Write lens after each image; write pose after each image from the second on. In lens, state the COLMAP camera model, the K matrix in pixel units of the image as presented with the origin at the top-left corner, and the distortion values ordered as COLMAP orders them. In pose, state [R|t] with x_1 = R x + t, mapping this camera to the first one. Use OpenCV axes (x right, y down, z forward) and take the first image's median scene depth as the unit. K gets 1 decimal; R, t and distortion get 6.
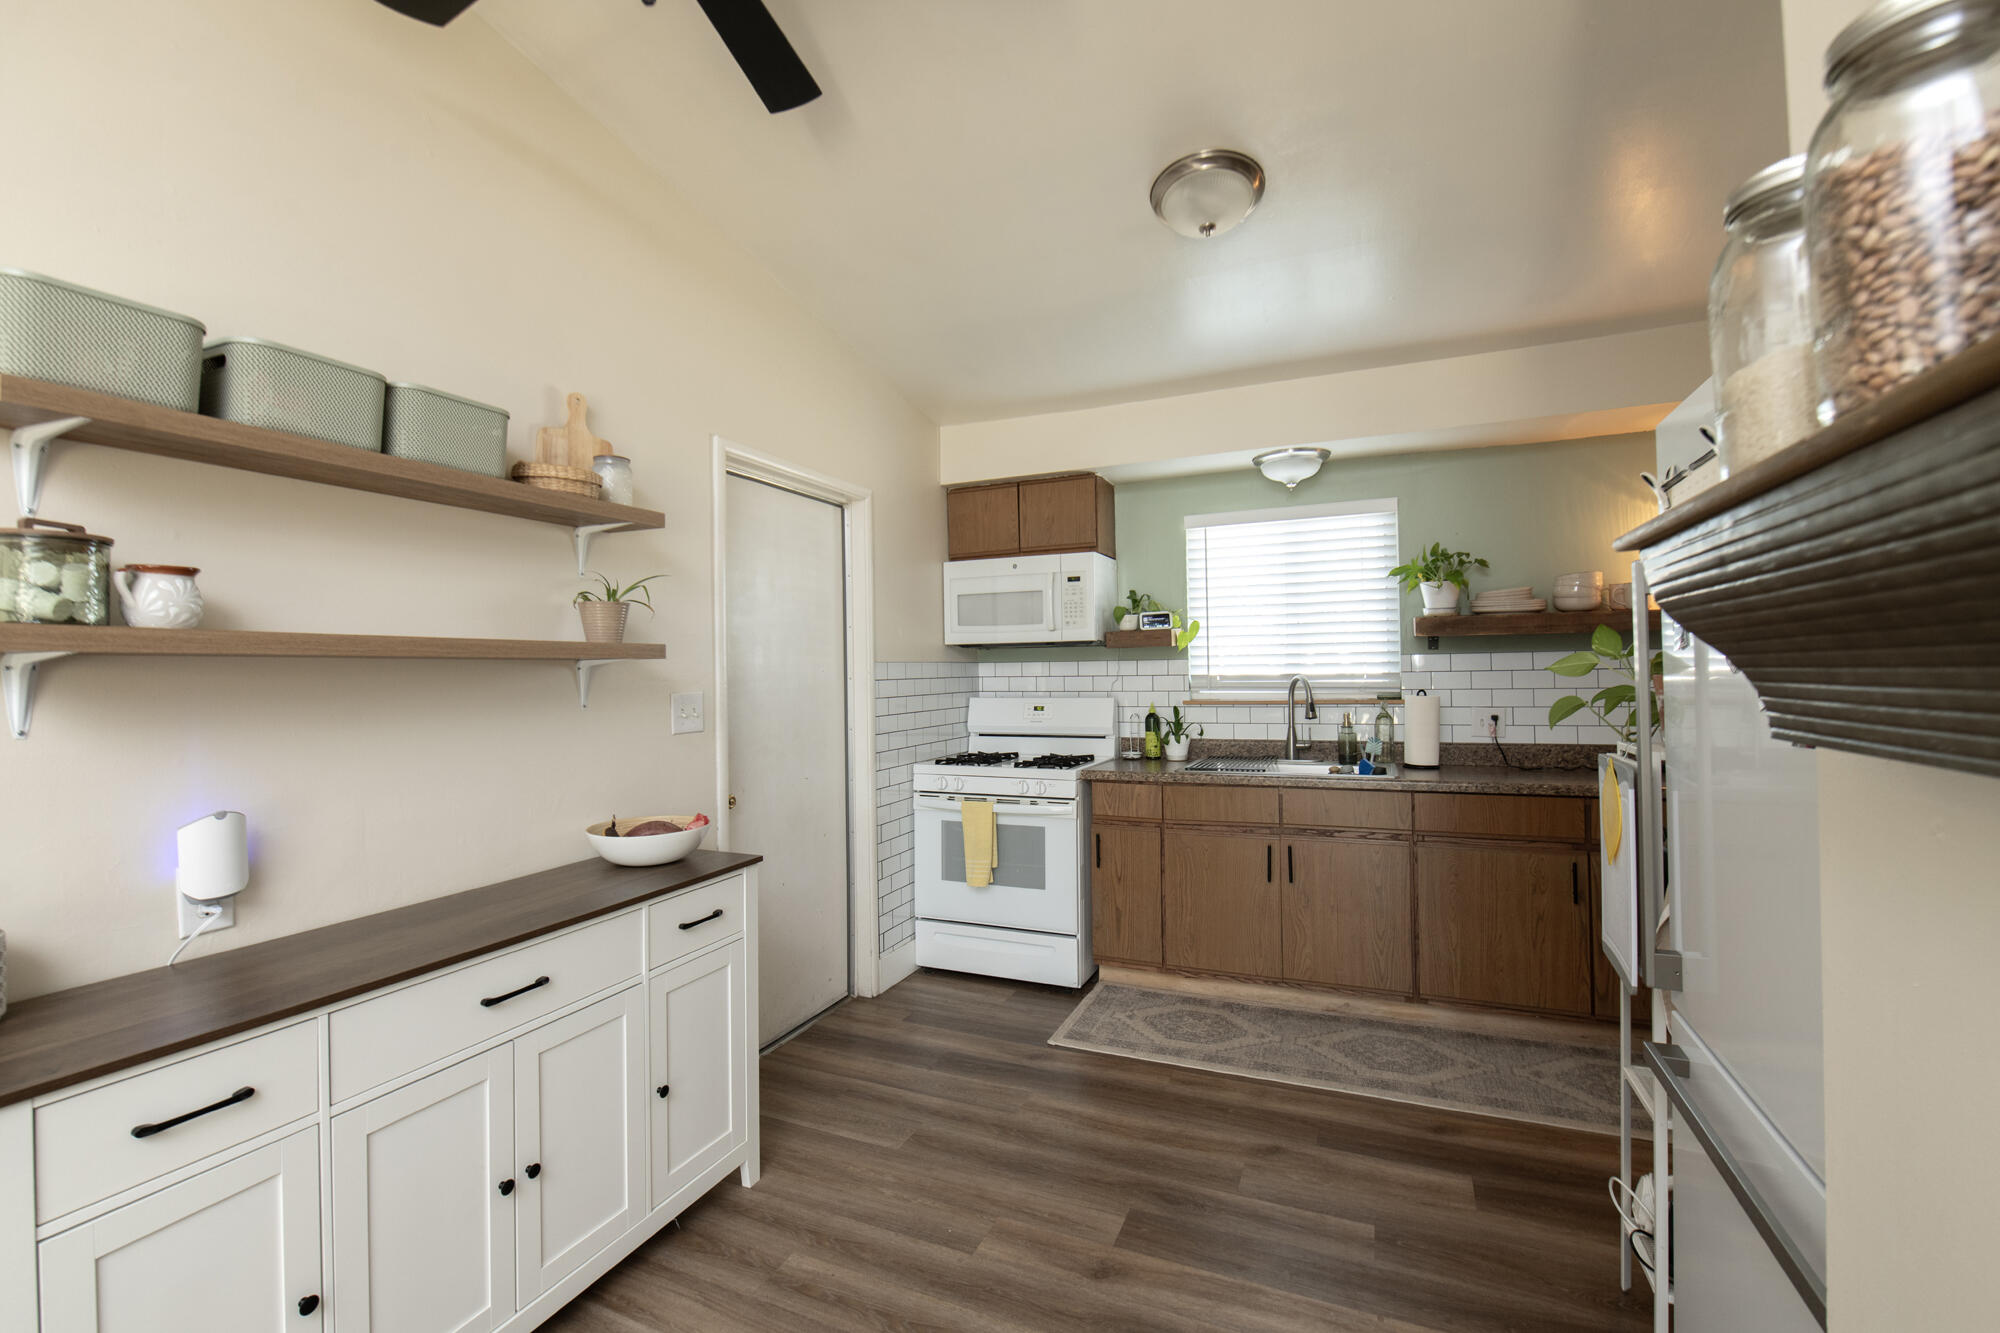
lens RADIAL K [[846.4, 0, 1008.0], [0, 846.4, 657.0], [0, 0, 1]] dist [-0.000030, -0.009663]
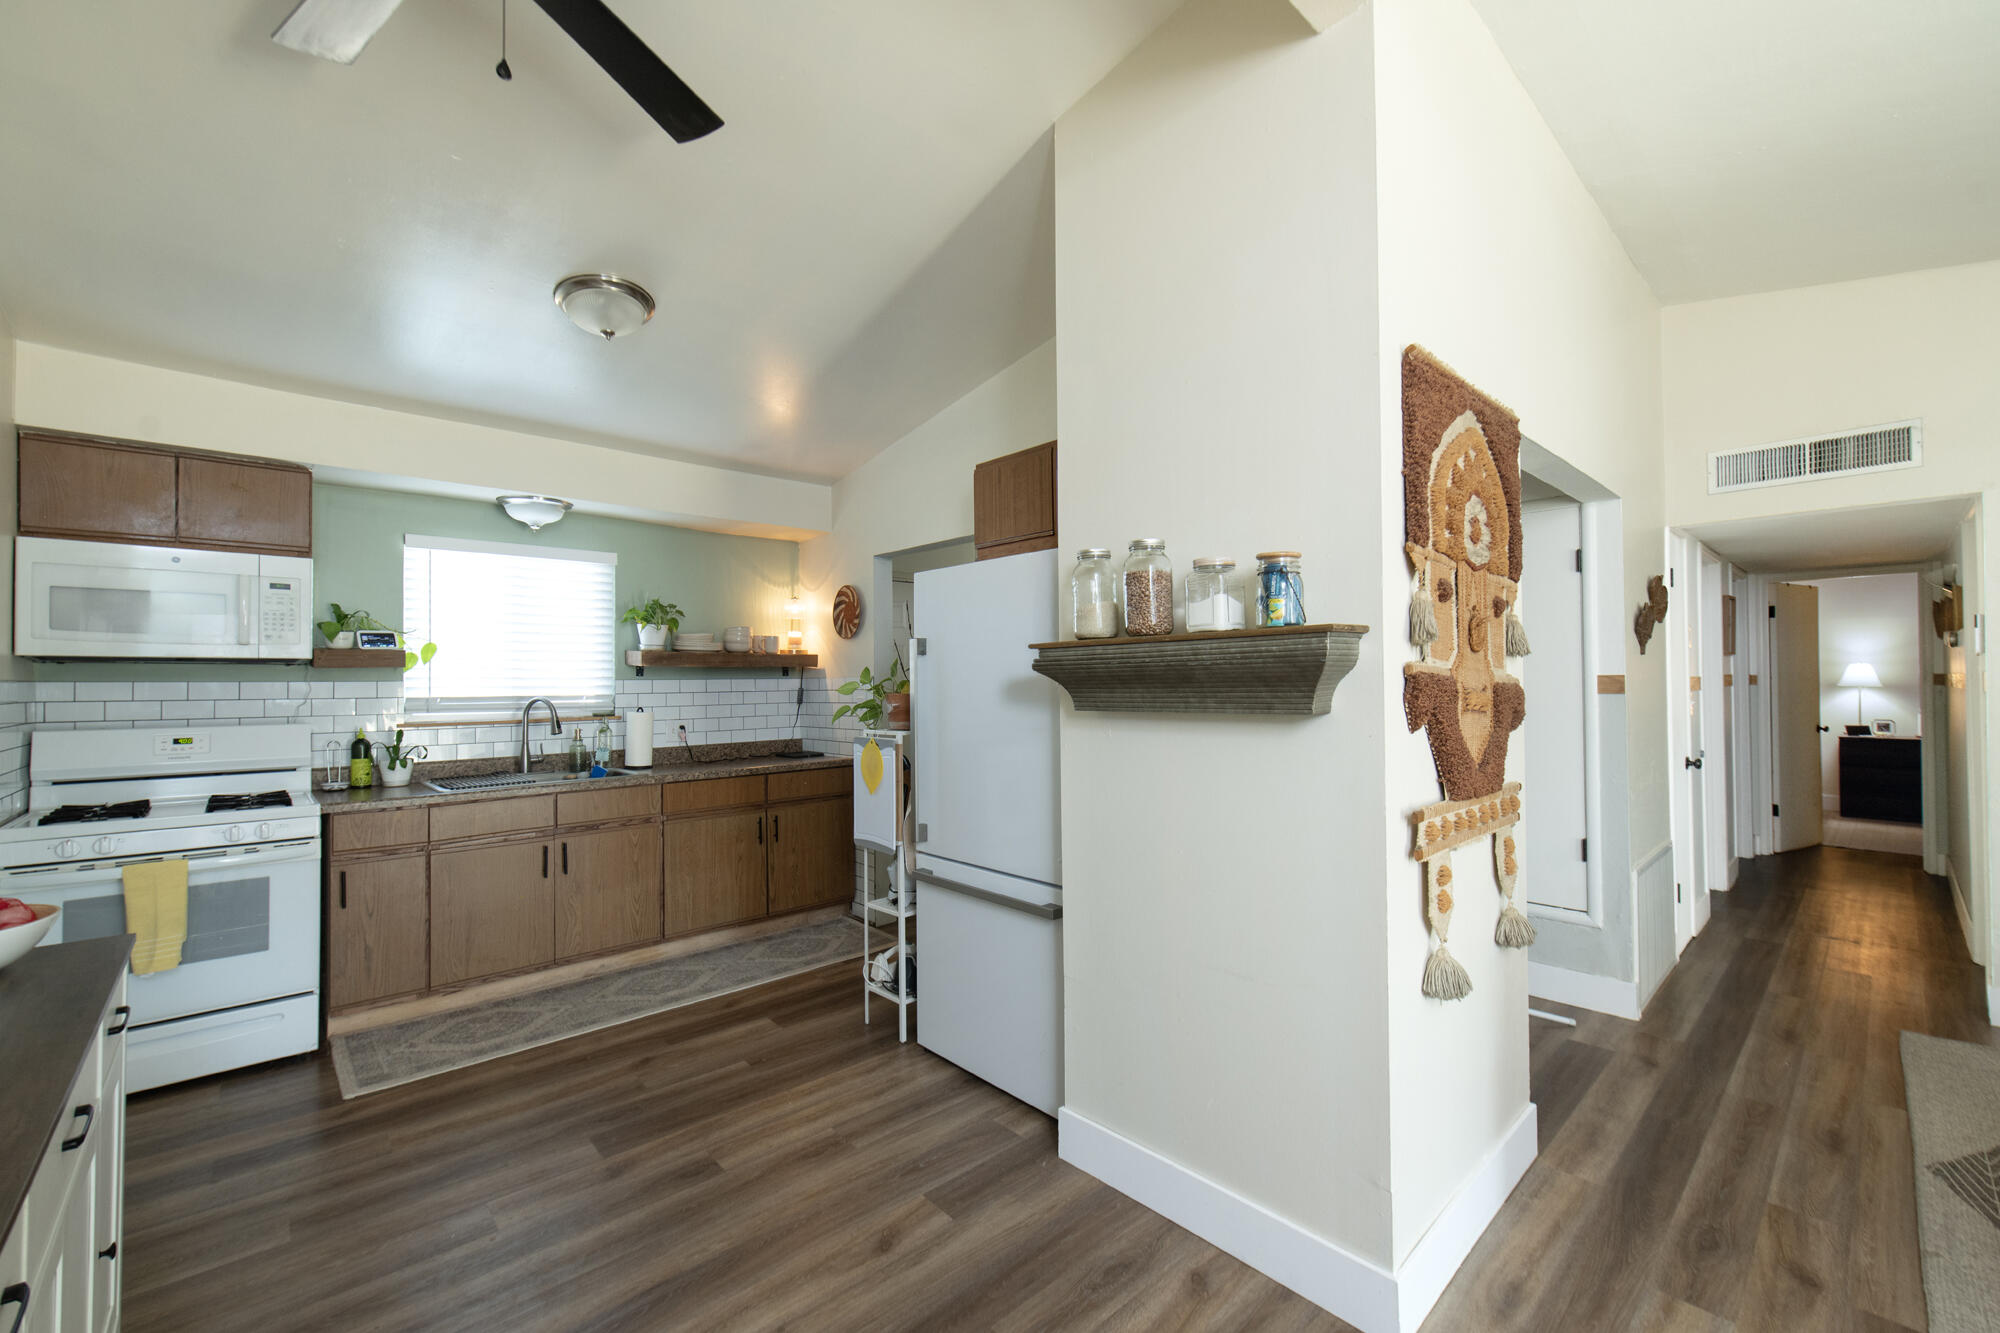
lens RADIAL K [[827.5, 0, 1000.0], [0, 827.5, 666.5], [0, 0, 1]] dist [-0.000092, -0.000016]
pose [[0.407981, 0.028810, 0.912536, -0.433736], [-0.012955, 0.999584, -0.025766, 0.001742], [-0.912899, -0.001310, 0.408185, -0.011239]]
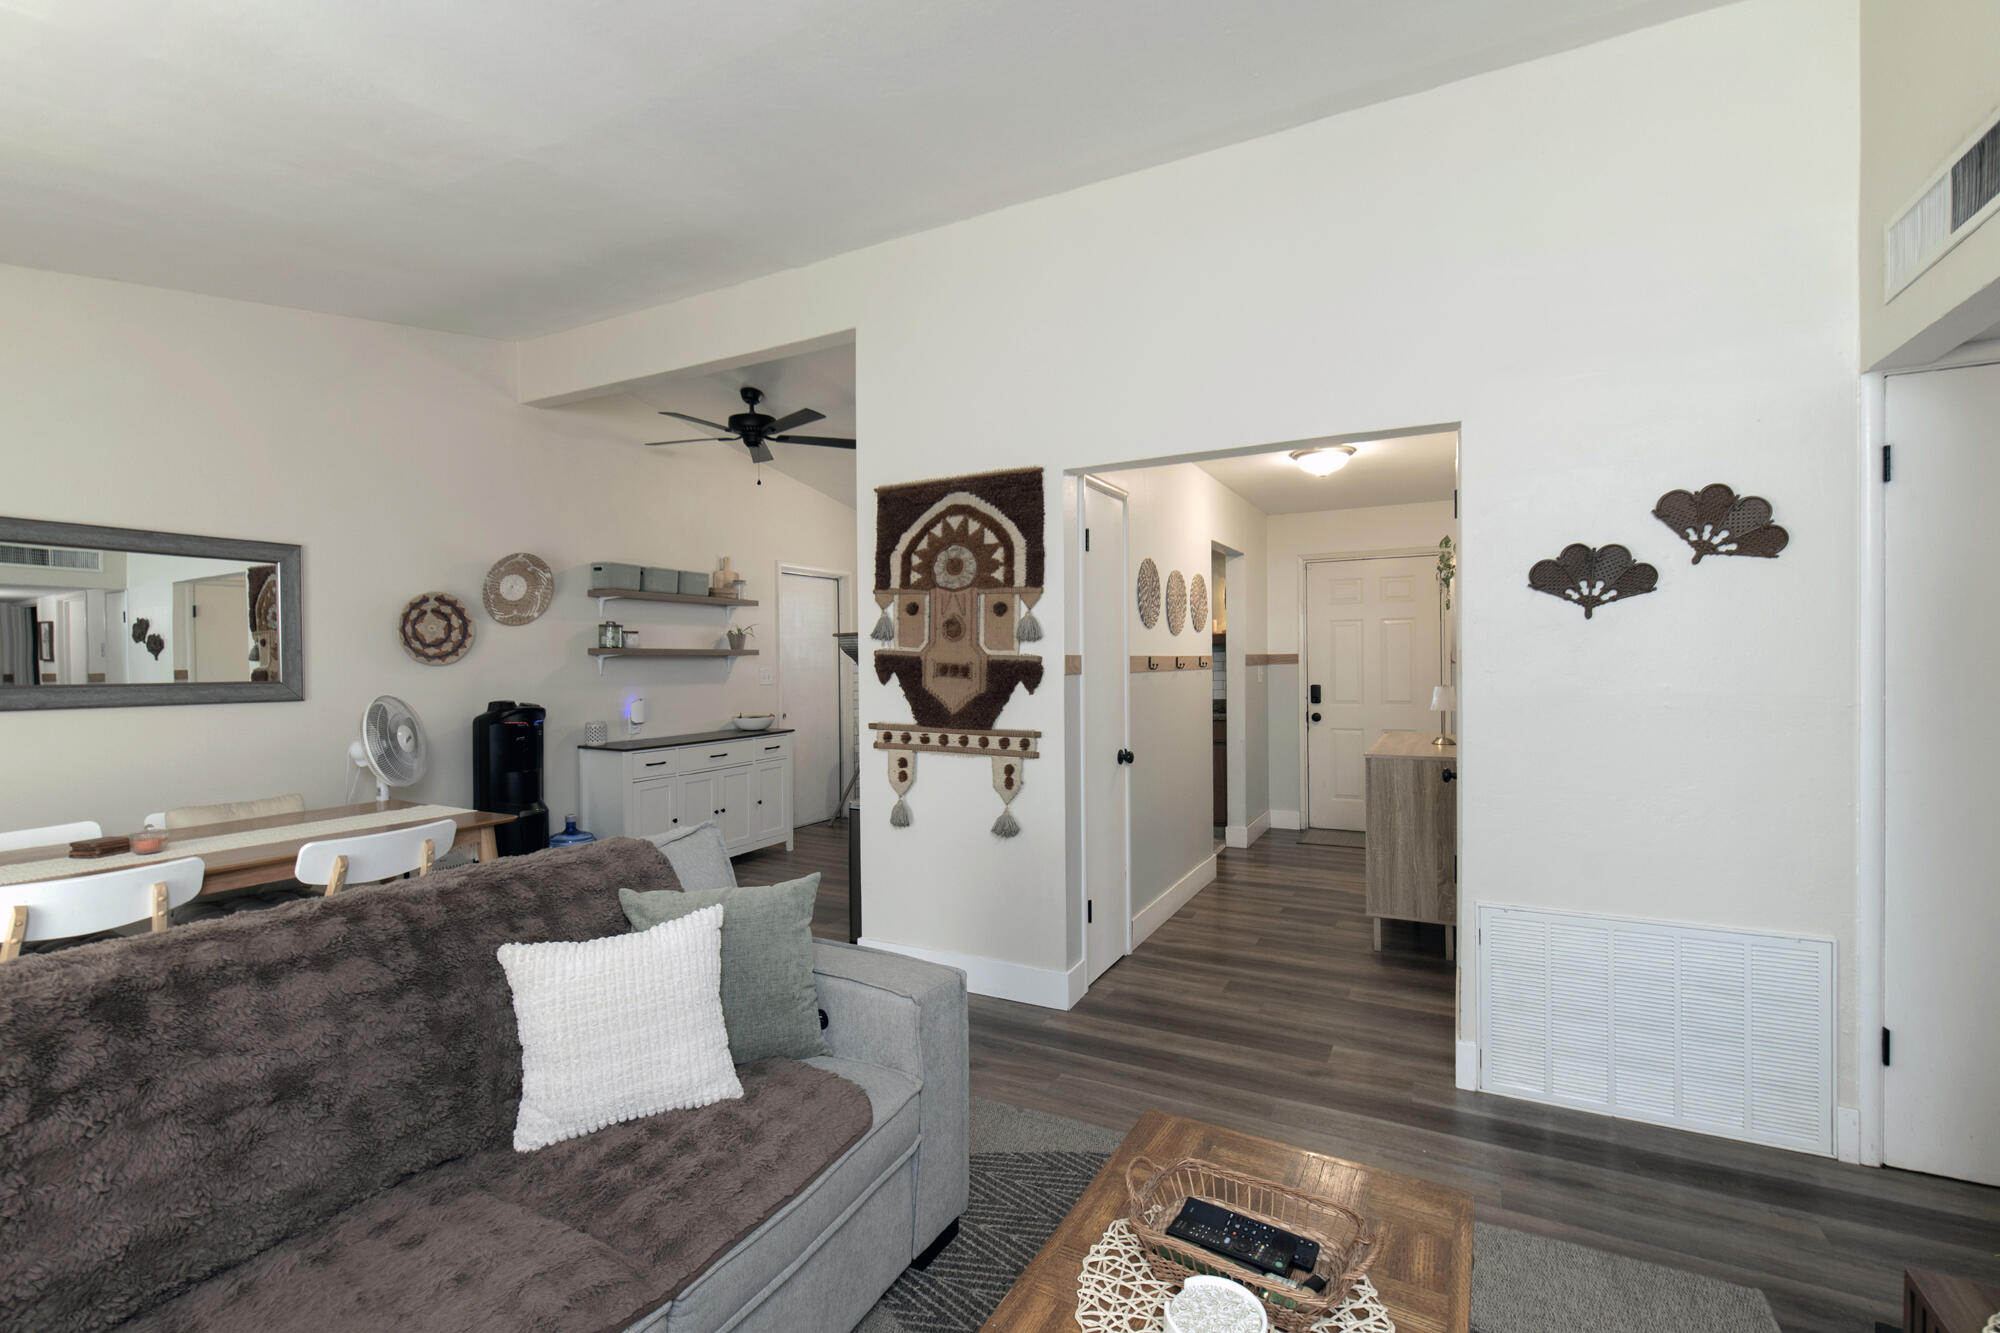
lens RADIAL K [[827.5, 0, 1000.0], [0, 827.5, 666.5], [0, 0, 1]] dist [-0.000092, -0.000016]
pose [[0.998304, 0.004768, -0.058014, 0.332811], [-0.003659, 0.999809, 0.019207, -0.010453], [0.058095, -0.018962, 0.998131, -1.018326]]
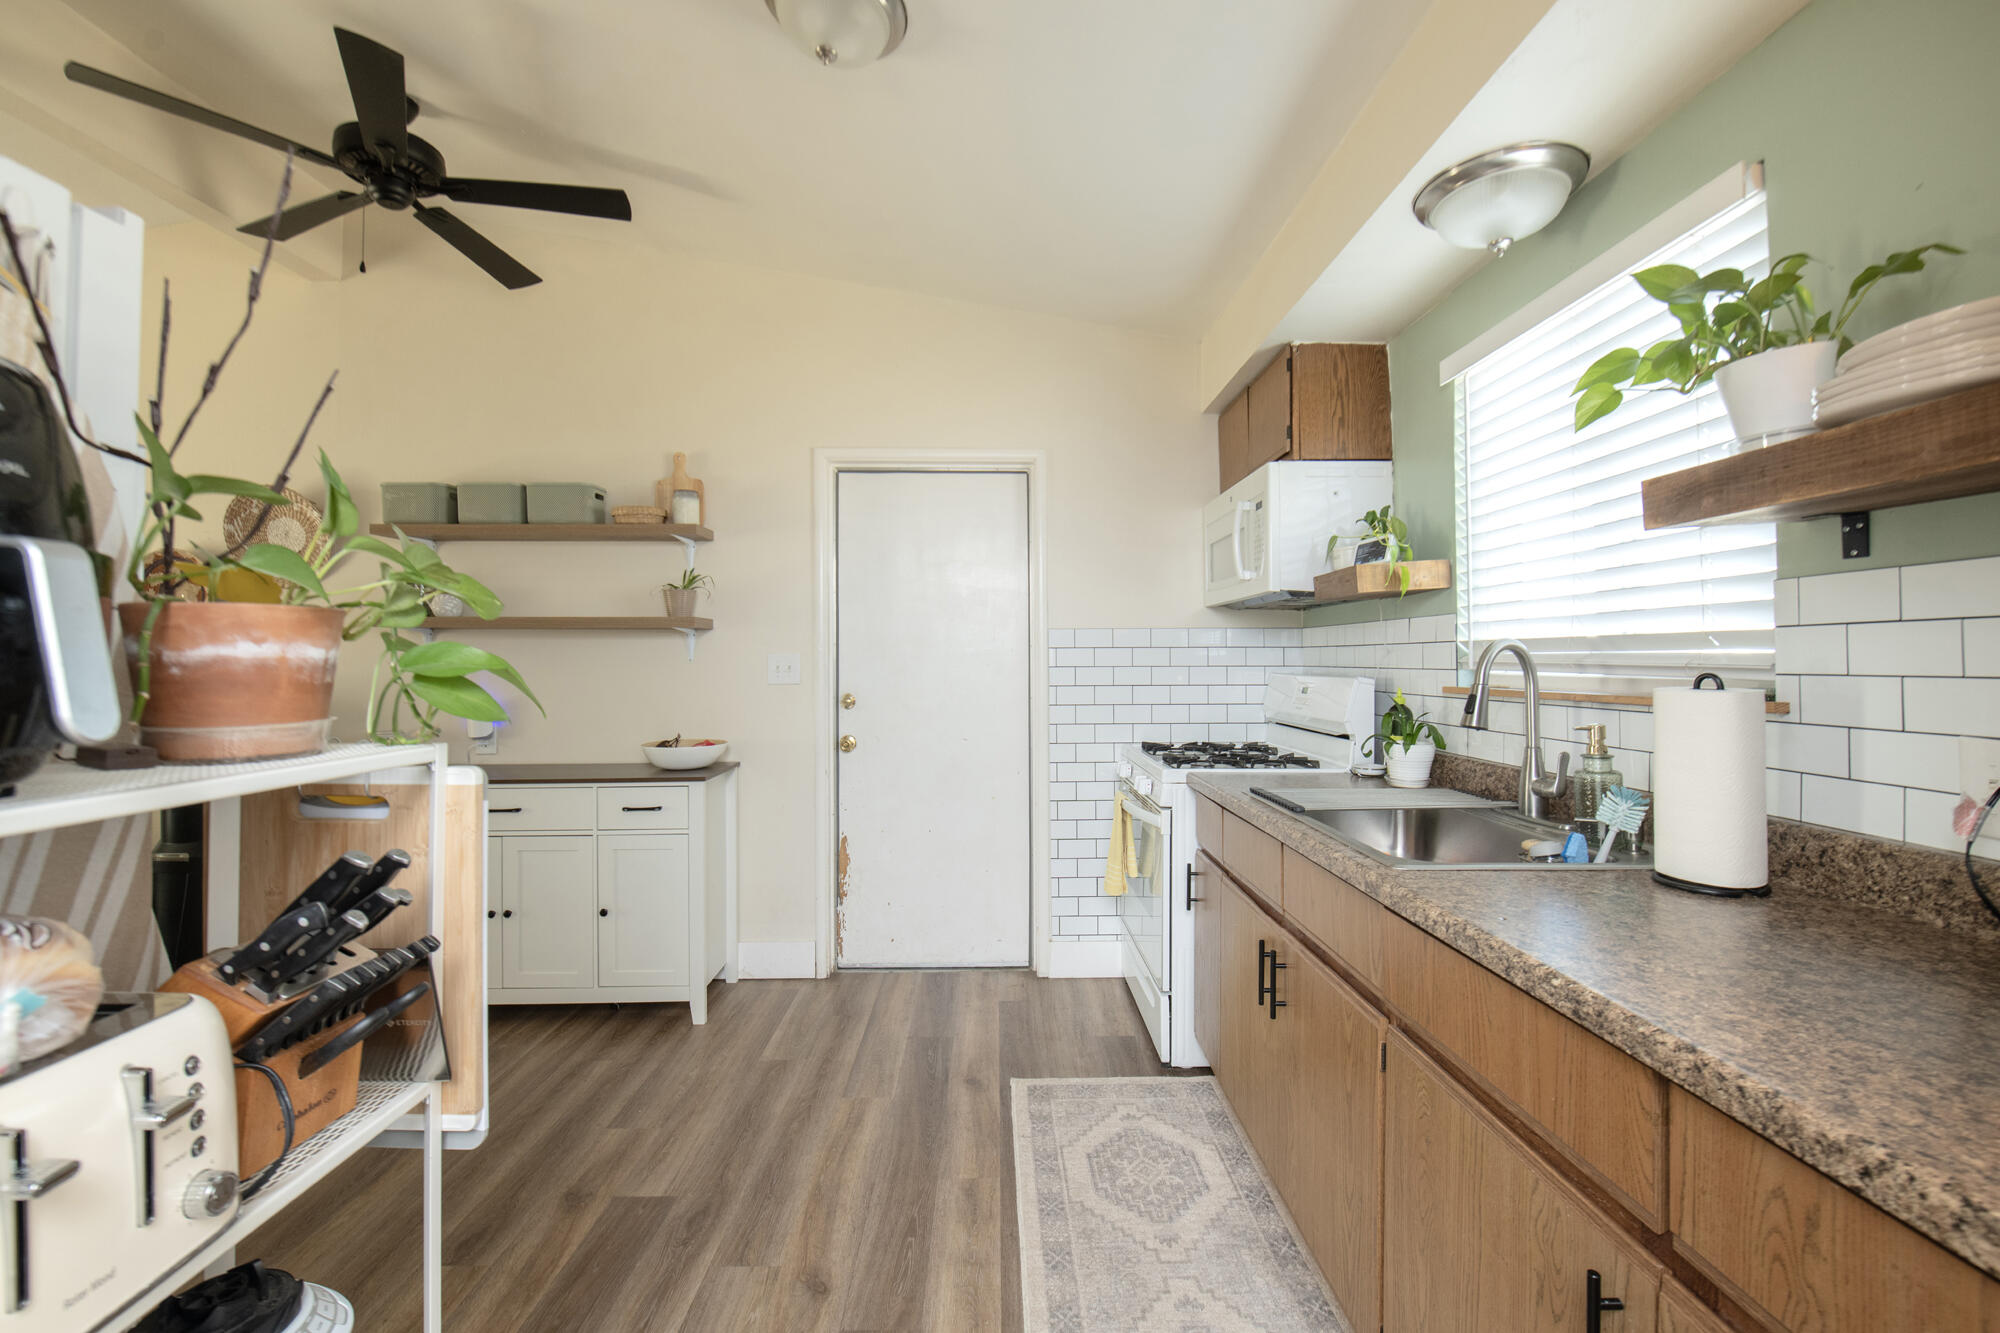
lens RADIAL K [[833.3, 0, 994.6], [0, 833.3, 656.1], [0, 0, 1]] dist [0.000520, 0.000085]
pose [[0.407101, 0.003365, -0.913377, 0.689394], [0.011476, 0.999895, 0.008798, 0.027785], [0.913311, -0.014063, 0.407020, 0.577502]]
